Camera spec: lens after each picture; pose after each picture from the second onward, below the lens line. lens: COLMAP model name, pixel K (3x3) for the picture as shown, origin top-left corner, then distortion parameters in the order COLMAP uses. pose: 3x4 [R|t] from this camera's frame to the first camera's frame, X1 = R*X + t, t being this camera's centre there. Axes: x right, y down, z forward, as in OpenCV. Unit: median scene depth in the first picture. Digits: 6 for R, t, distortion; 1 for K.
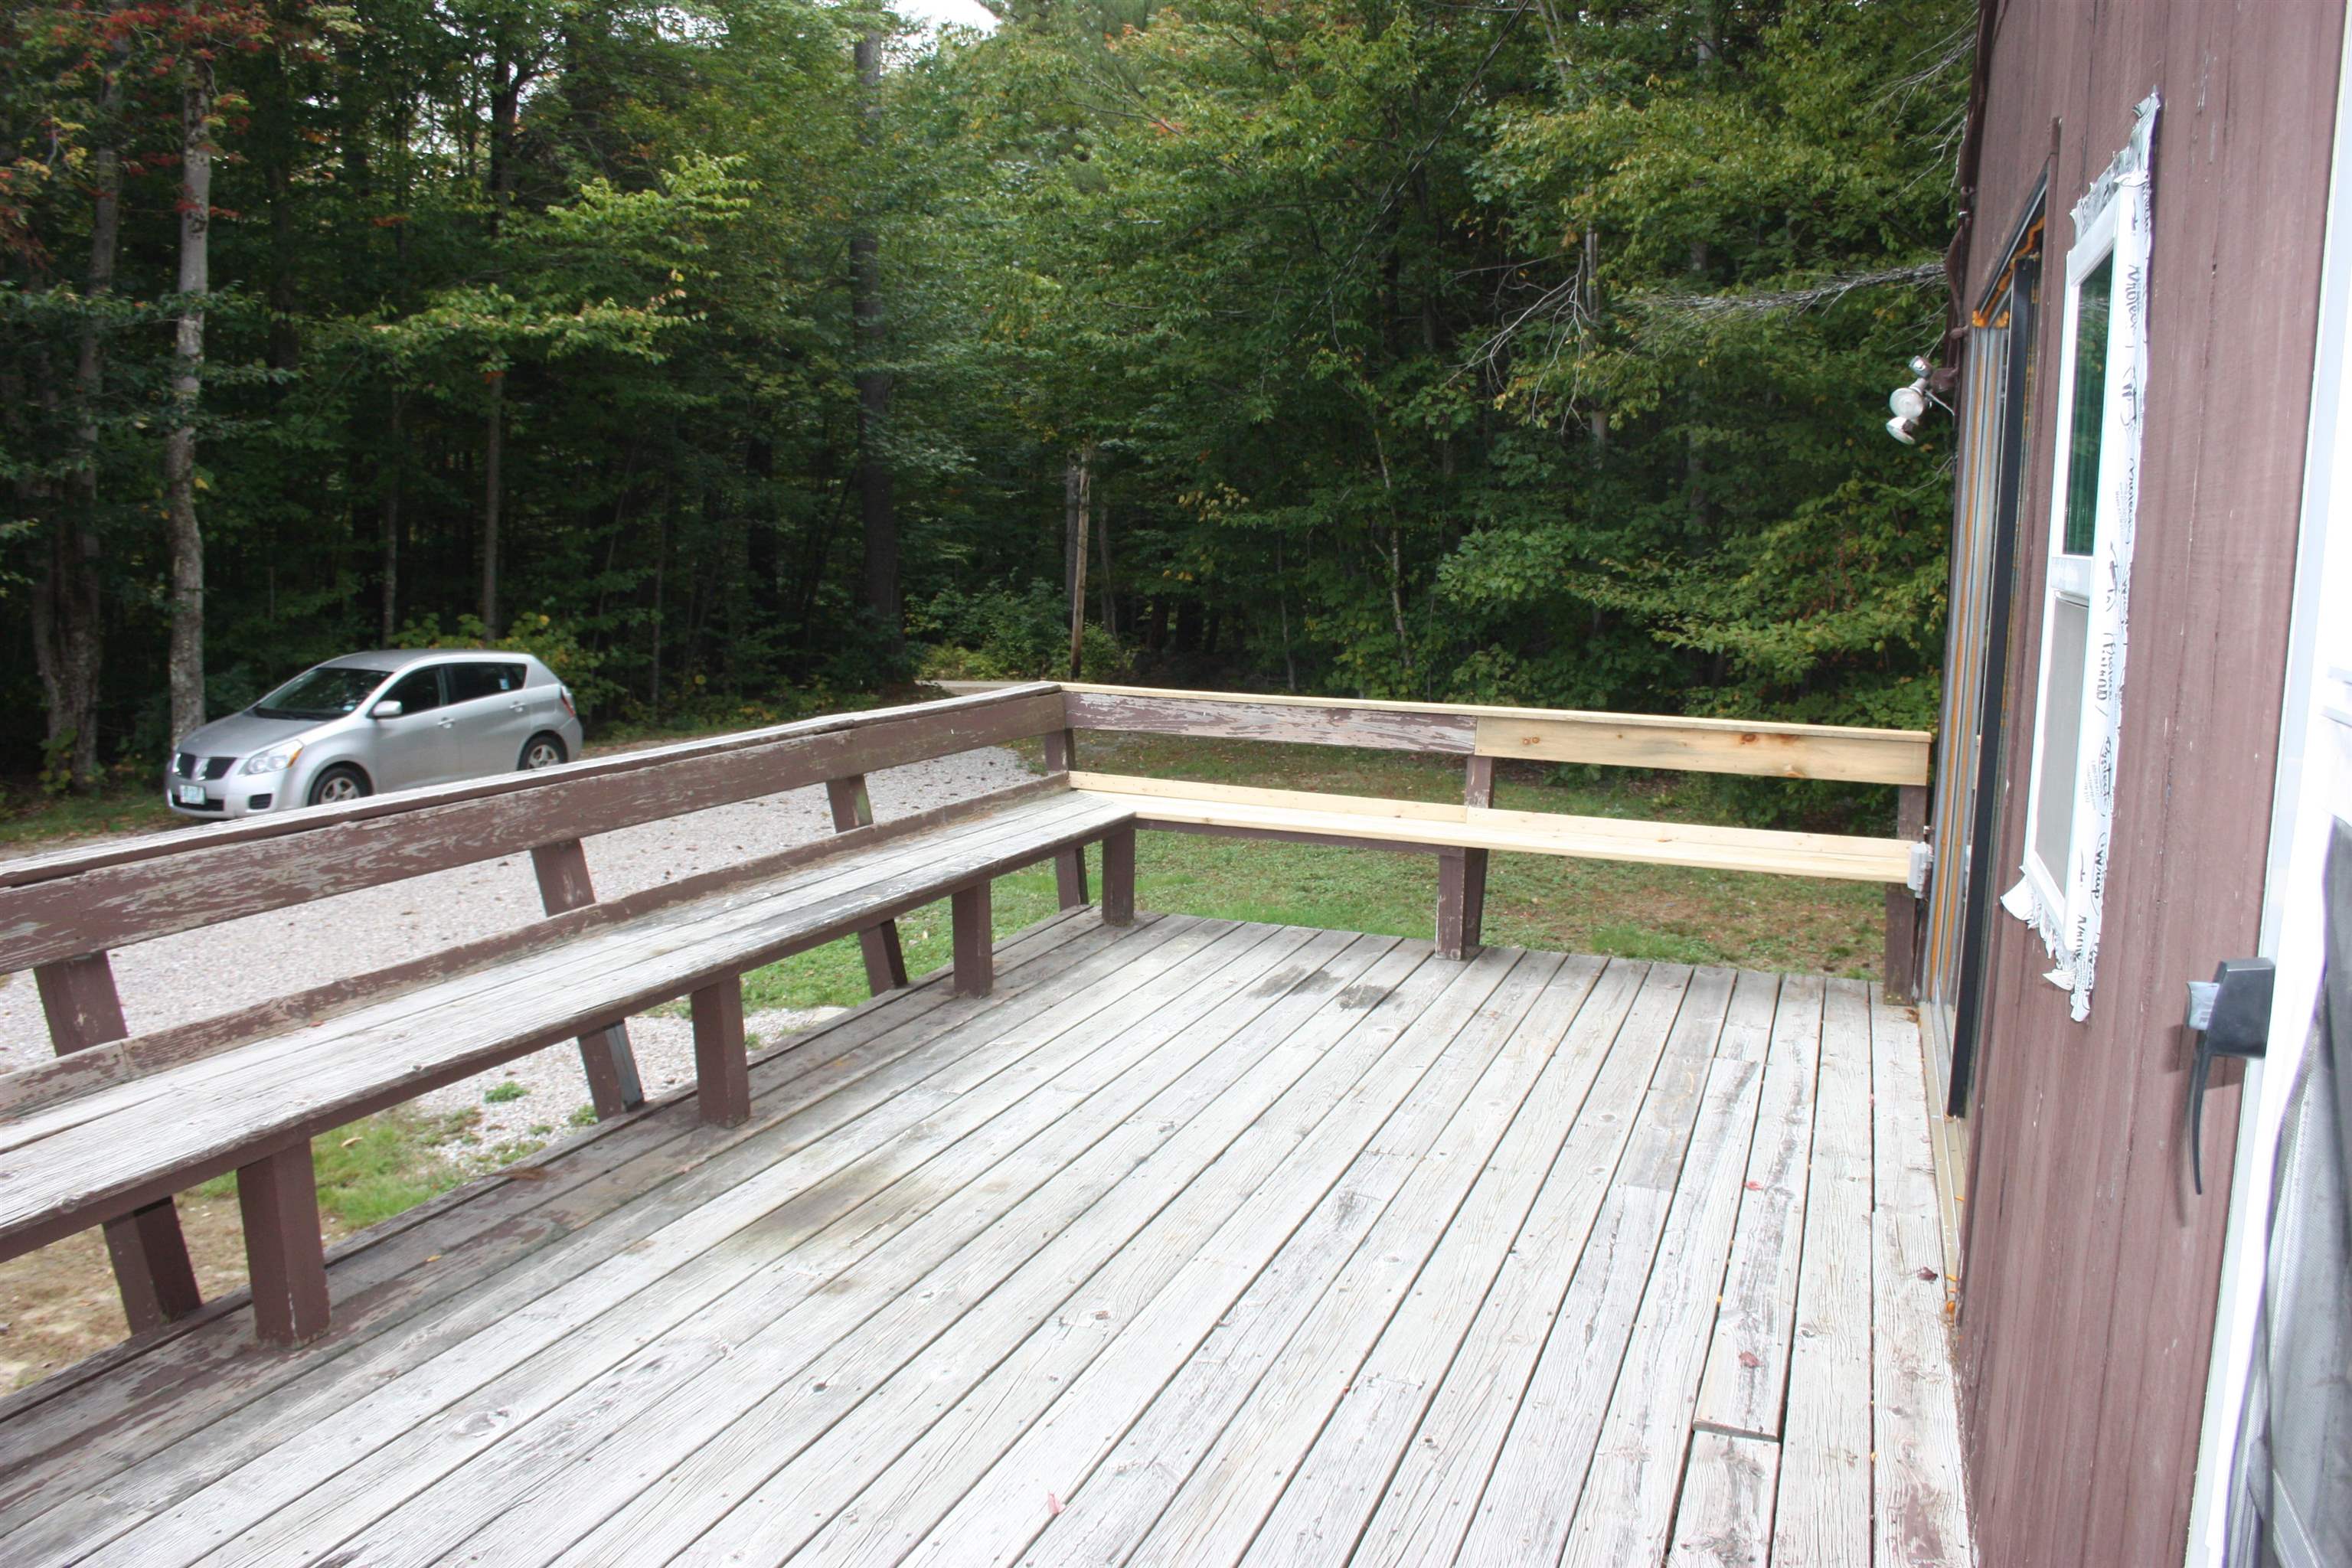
lens RADIAL K [[1961.7, 0, 1175.0], [0, 1961.7, 783.1], [0, 0, 1]] dist [-0.153135, 0.122643]
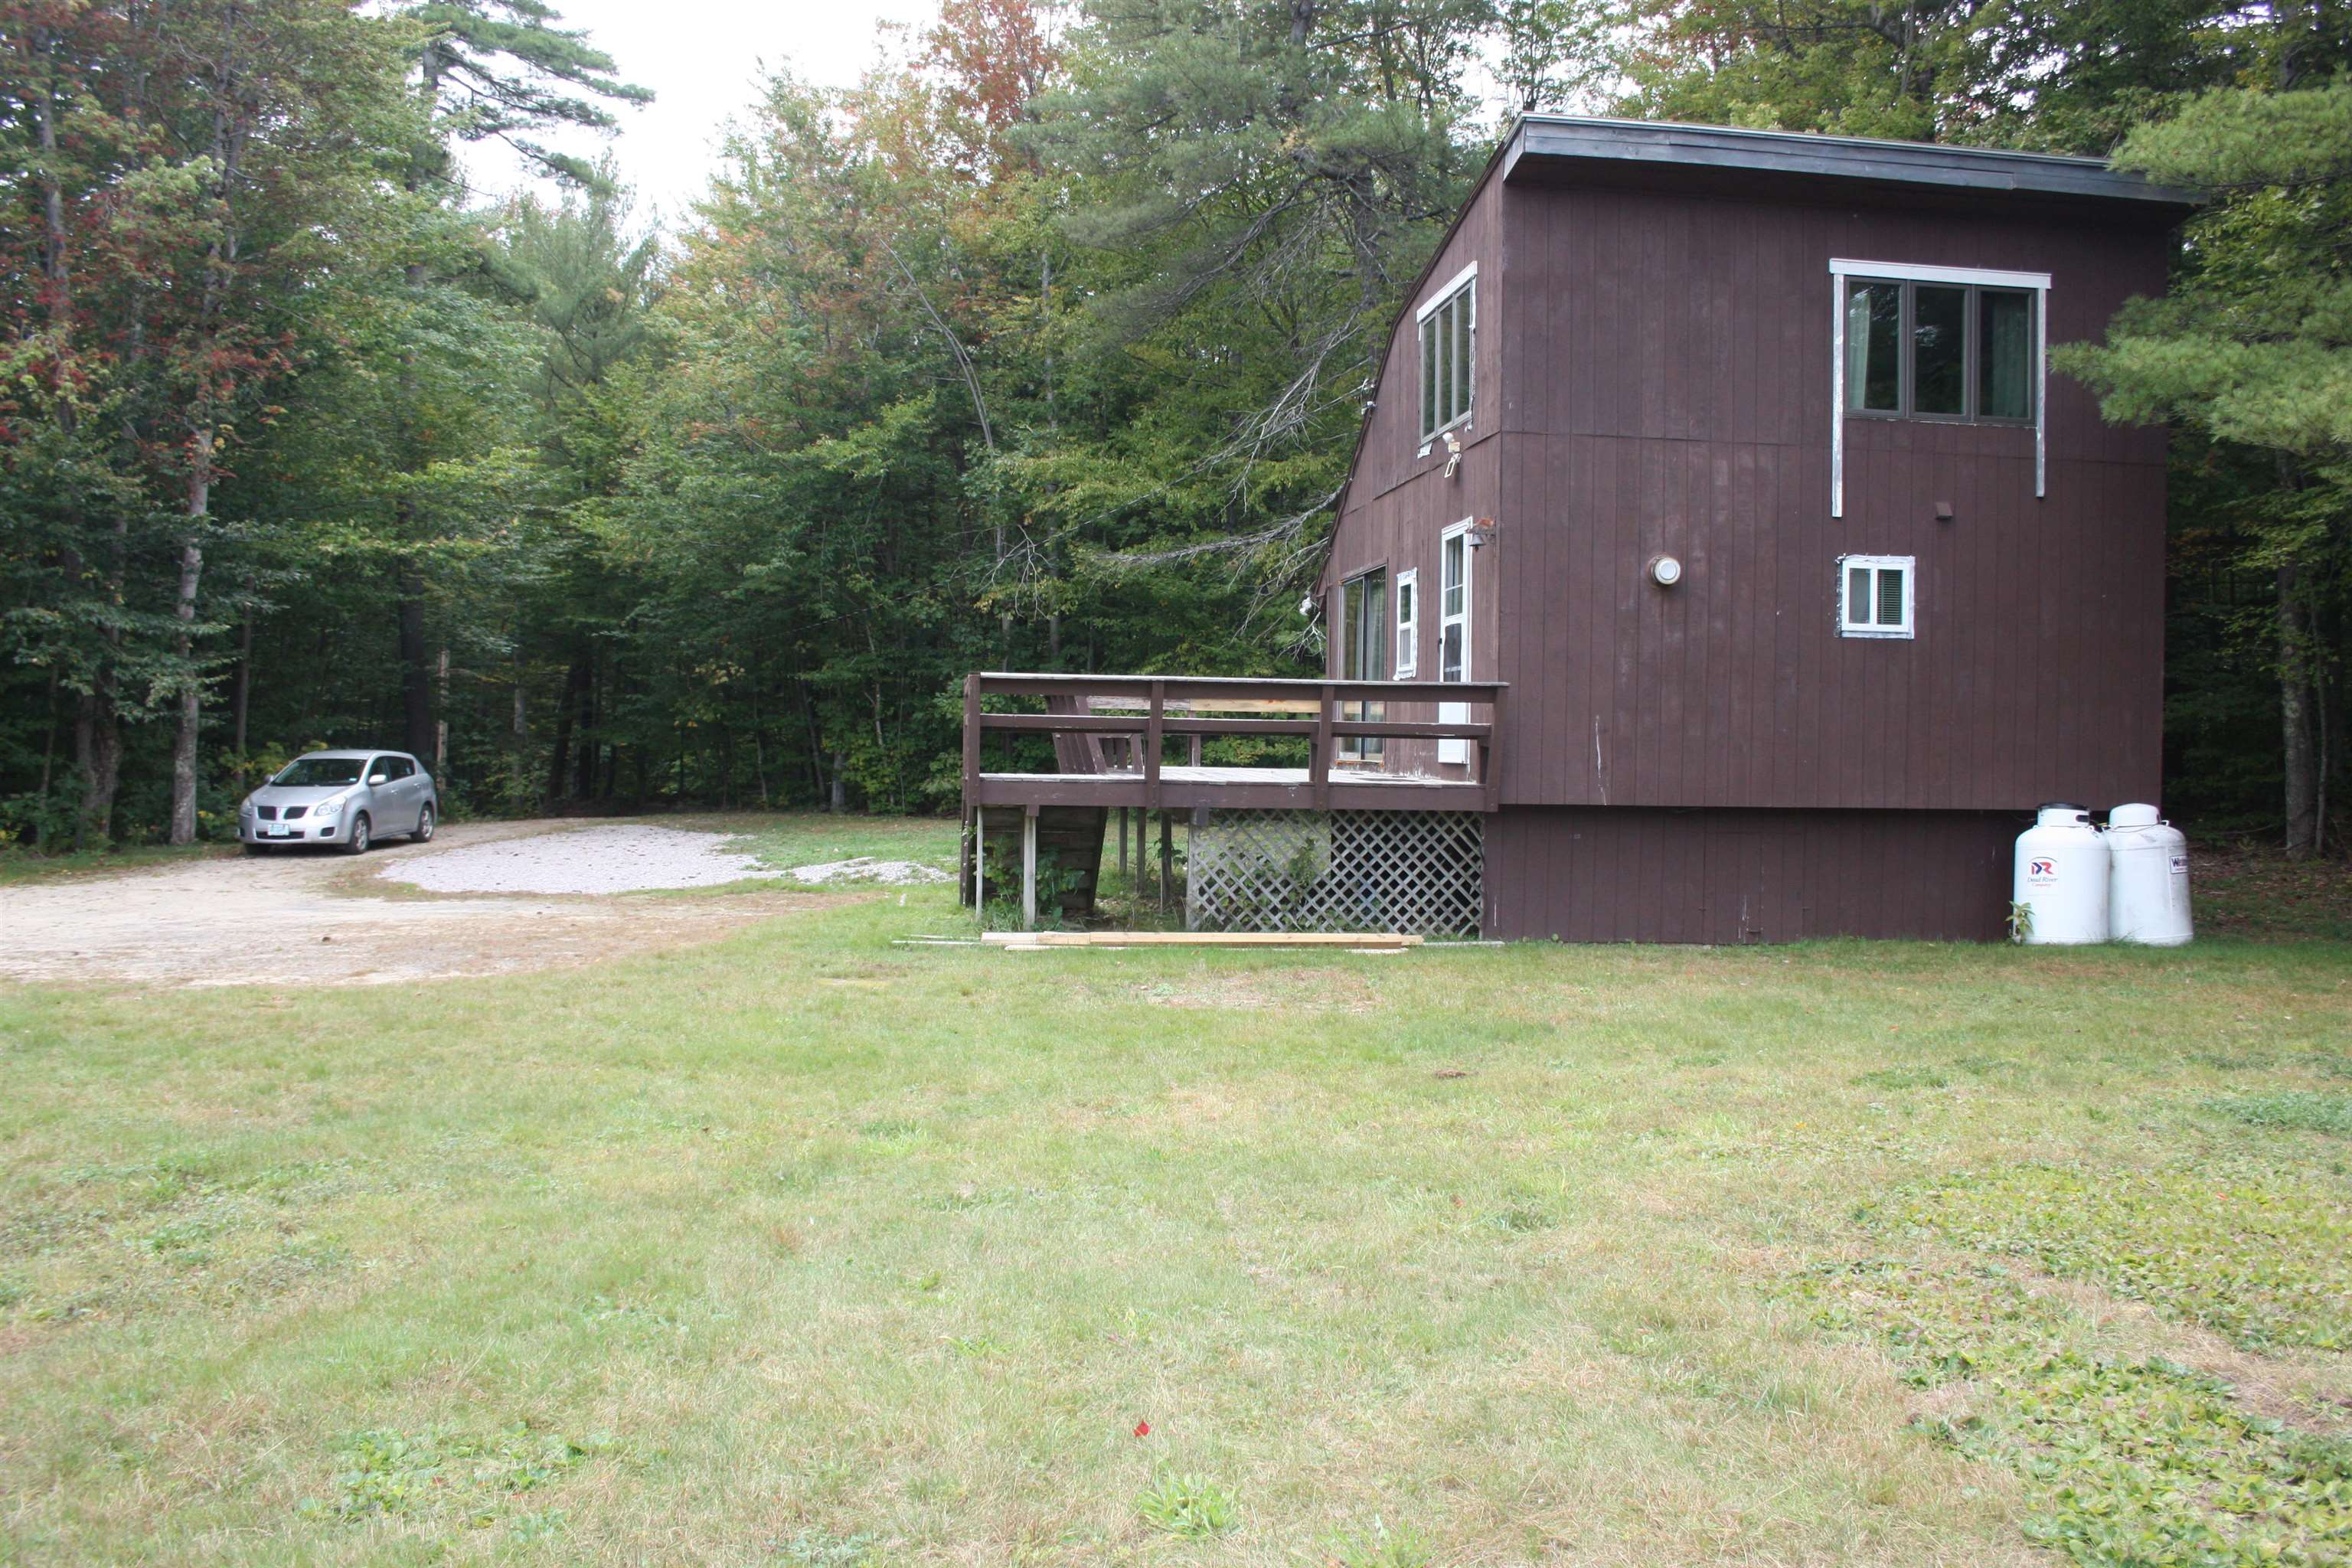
lens RADIAL K [[1961.7, 0, 1180.1], [0, 1961.7, 776.1], [0, 0, 1]] dist [-0.153135, 0.122643]
pose [[0.894059, -0.022106, 0.447403, -0.528101], [0.071378, 0.993051, -0.093570, 0.159203], [-0.442226, 0.115592, 0.889424, -0.750191]]
